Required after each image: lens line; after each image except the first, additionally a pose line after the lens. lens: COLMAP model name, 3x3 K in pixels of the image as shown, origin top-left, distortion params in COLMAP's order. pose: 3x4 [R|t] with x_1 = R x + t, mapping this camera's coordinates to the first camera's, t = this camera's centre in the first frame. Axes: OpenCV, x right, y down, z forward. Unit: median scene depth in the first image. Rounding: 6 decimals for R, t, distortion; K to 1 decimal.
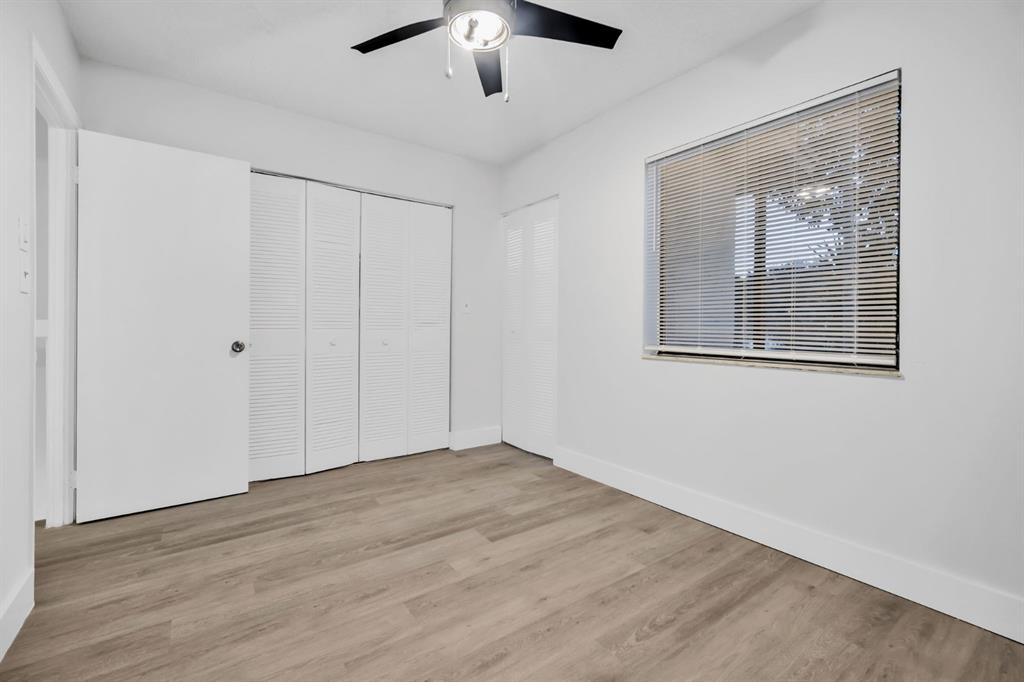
lens RADIAL K [[446.4, 0, 509.6], [0, 446.4, 334.0], [0, 0, 1]] dist [-0.000417, 0.003394]
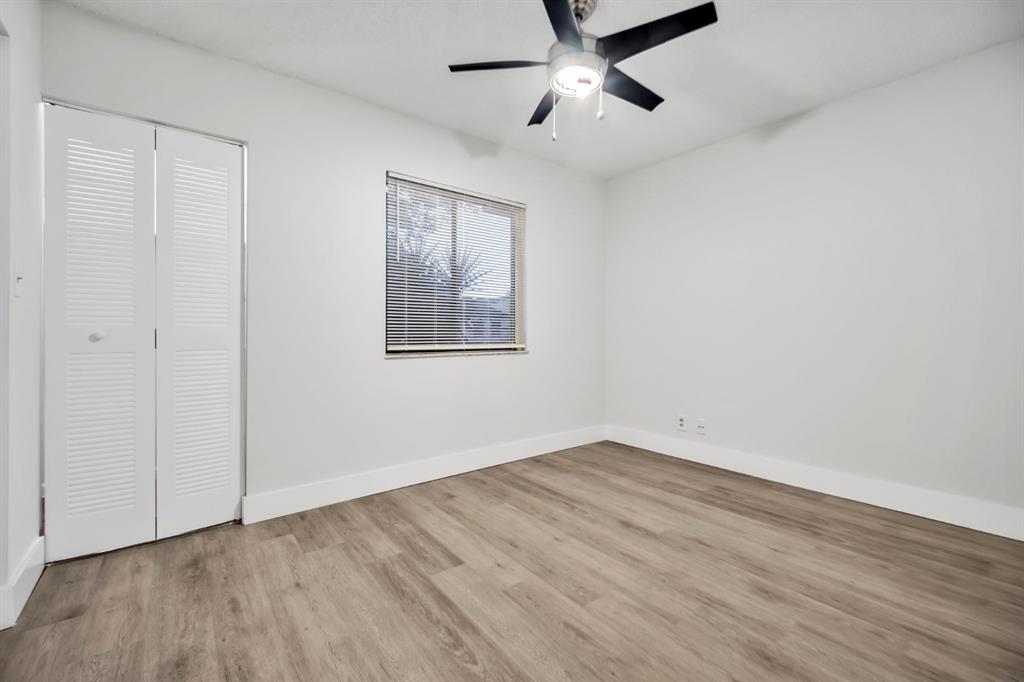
lens RADIAL K [[446.4, 0, 509.6], [0, 446.4, 334.0], [0, 0, 1]] dist [-0.000417, 0.003394]
pose [[-0.051936, -0.010619, 0.998594, -0.923039], [0.015448, 0.999815, 0.011435, -0.012013], [-0.998531, 0.016021, -0.051762, 0.918031]]
